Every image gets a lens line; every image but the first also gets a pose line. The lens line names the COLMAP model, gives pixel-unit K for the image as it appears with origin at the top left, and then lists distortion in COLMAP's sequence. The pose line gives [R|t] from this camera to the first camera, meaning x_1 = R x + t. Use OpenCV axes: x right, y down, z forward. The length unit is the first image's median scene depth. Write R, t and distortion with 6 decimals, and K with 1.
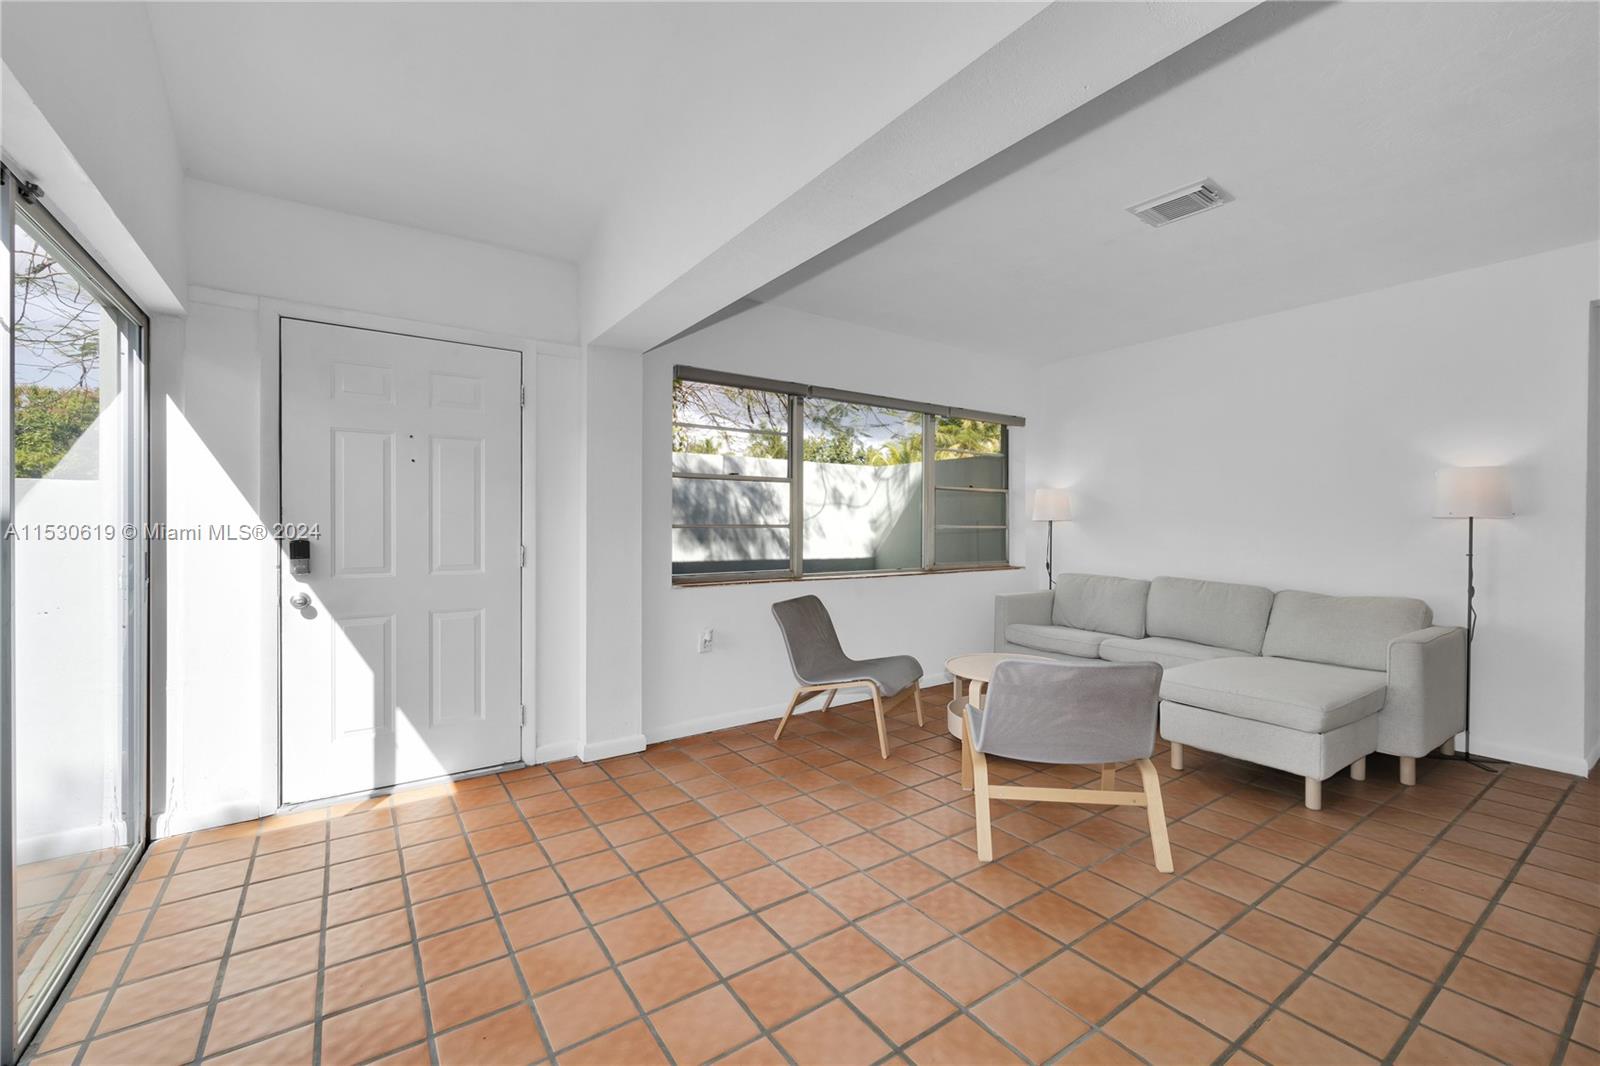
lens RADIAL K [[663.4, 0, 792.3], [0, 663.4, 522.2], [0, 0, 1]] dist [-0.000414, -0.000070]
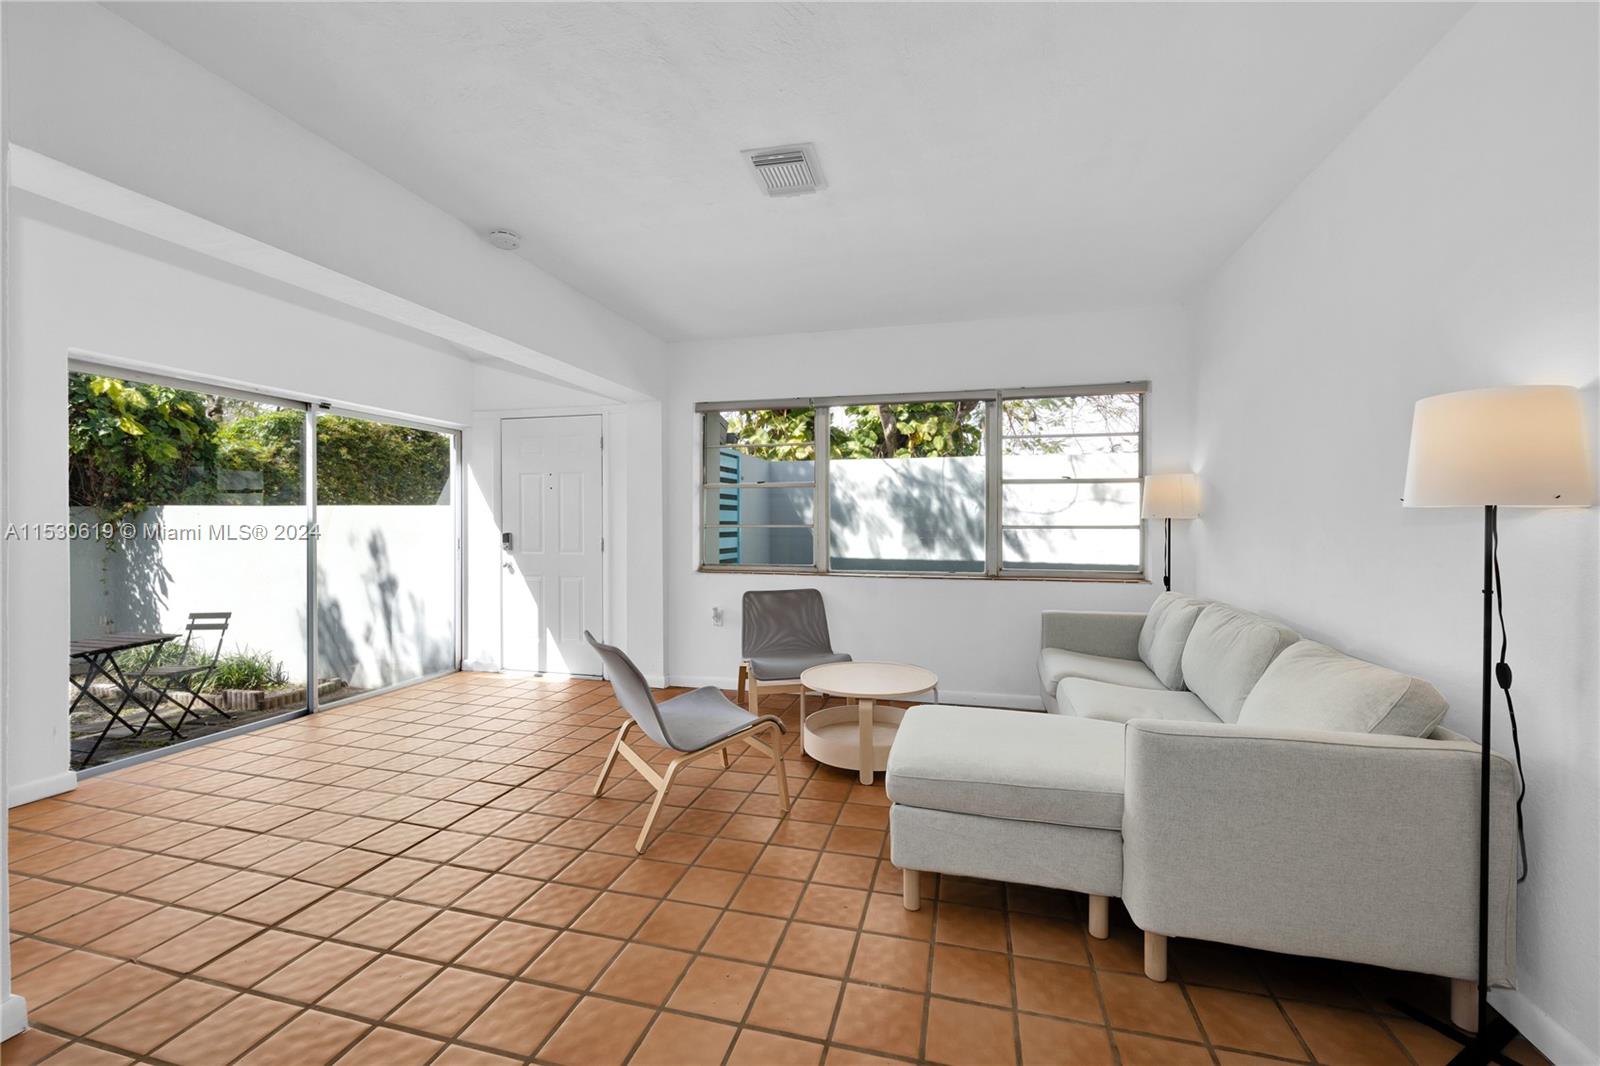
lens RADIAL K [[638.8, 0, 804.7], [0, 638.8, 529.5], [0, 0, 1]] dist [0.001181, 0.000206]
pose [[0.666092, 0.005411, -0.745850, 1.122769], [-0.000736, 0.999978, 0.006597, 0.005706], [0.745869, -0.003845, 0.666081, 0.378938]]
